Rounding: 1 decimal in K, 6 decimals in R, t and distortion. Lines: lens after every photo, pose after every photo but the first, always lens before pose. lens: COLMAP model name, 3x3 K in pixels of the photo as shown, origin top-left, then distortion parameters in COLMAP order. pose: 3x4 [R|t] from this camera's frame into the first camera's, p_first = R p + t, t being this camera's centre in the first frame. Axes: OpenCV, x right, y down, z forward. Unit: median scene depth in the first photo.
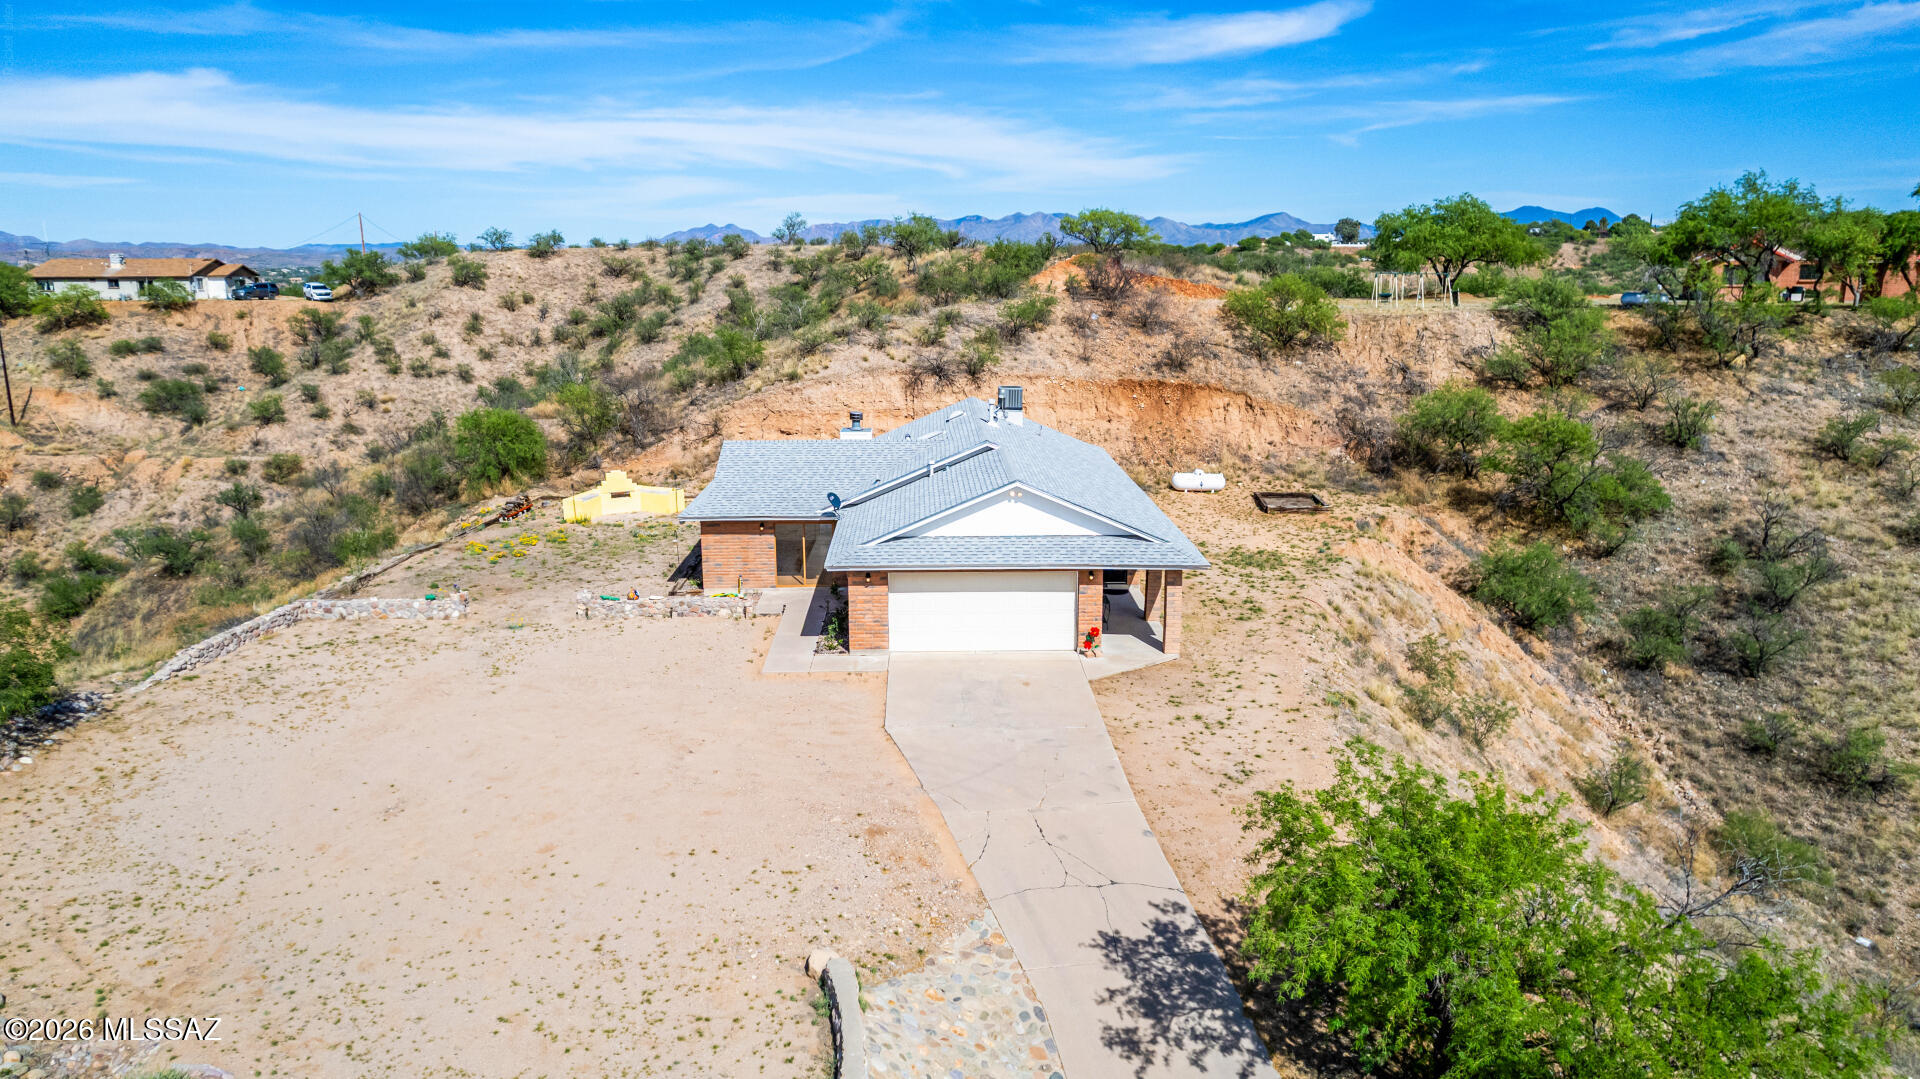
lens RADIAL K [[1265.5, 0, 960.0], [0, 1265.5, 532.2], [0, 0, 1]] dist [-0.087800, 0.075250]
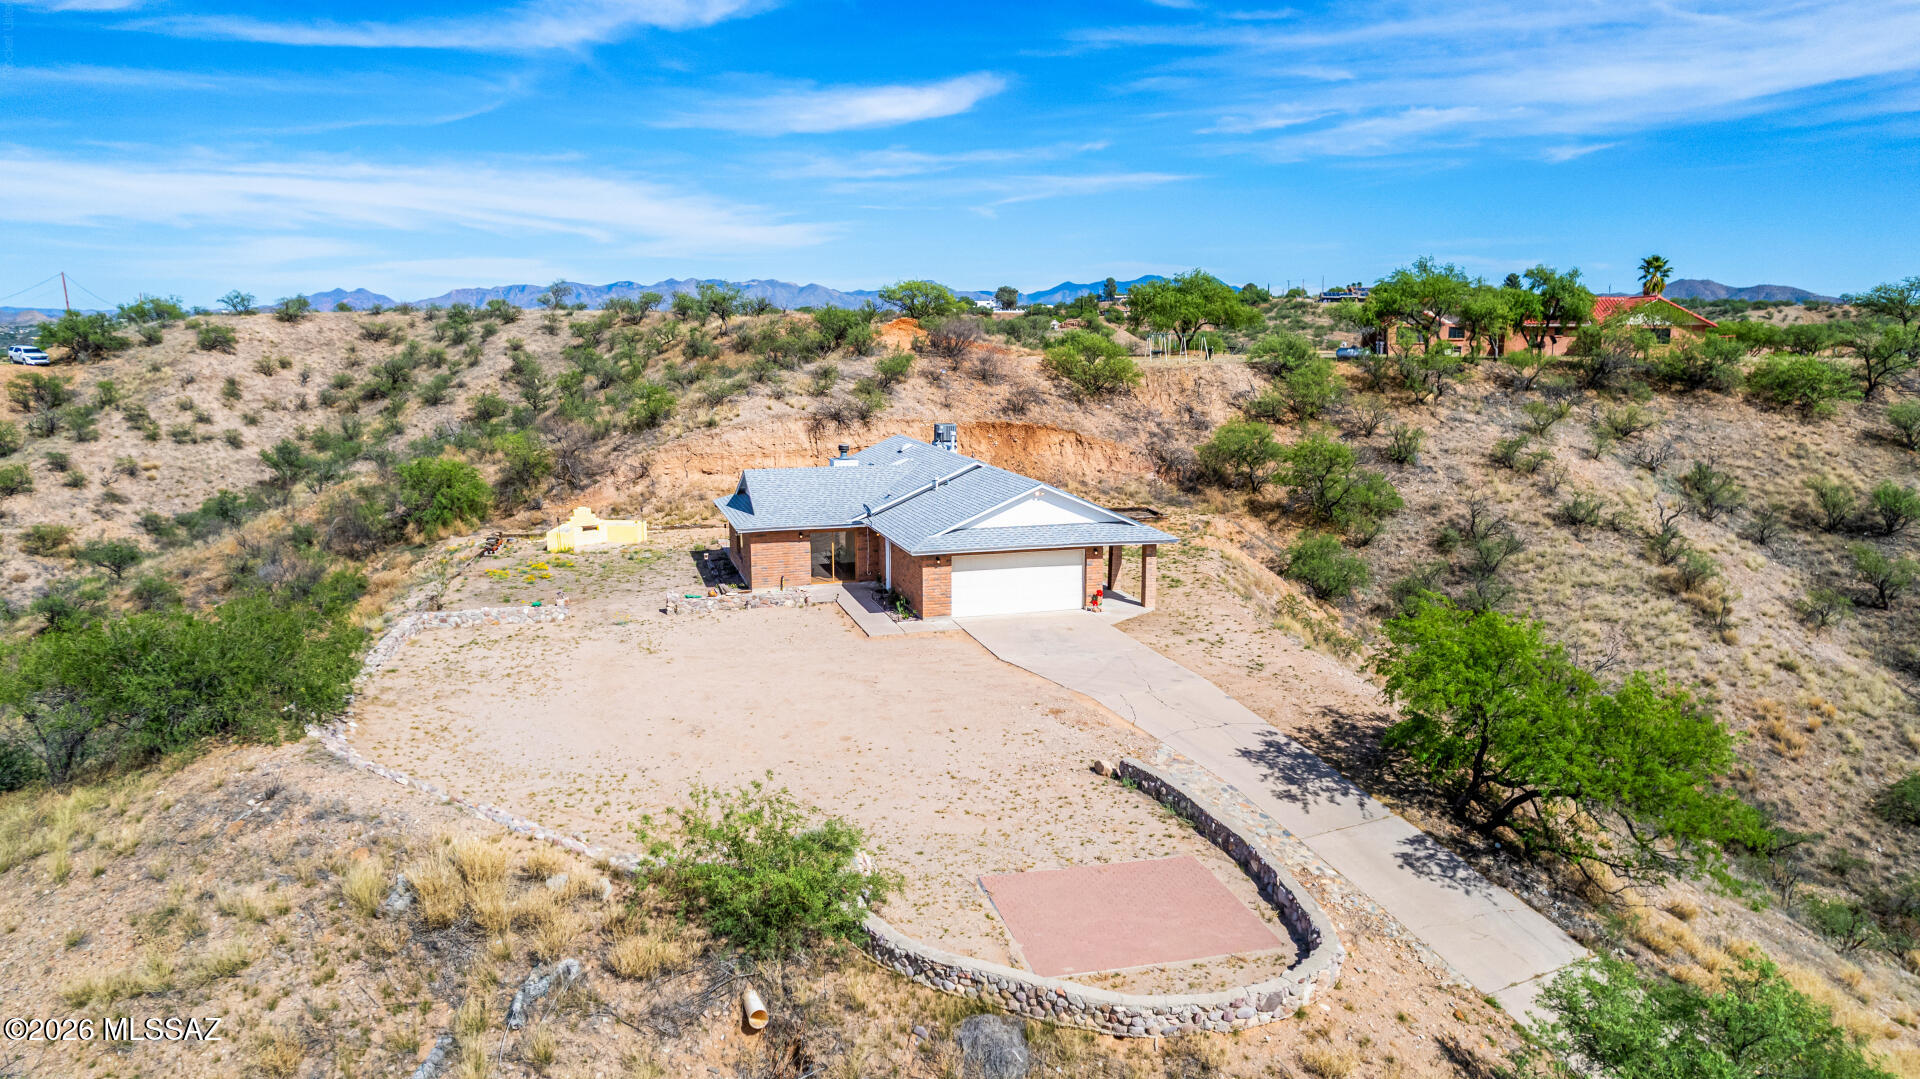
lens RADIAL K [[1256.2, 0, 962.2], [0, 1256.2, 534.7], [0, 0, 1]] dist [-0.083272, 0.075148]
pose [[0.963503, -0.040940, 0.264547, -0.207213], [0.053545, 0.997739, -0.040607, 0.033623], [-0.262286, 0.053290, 0.963517, -0.140274]]
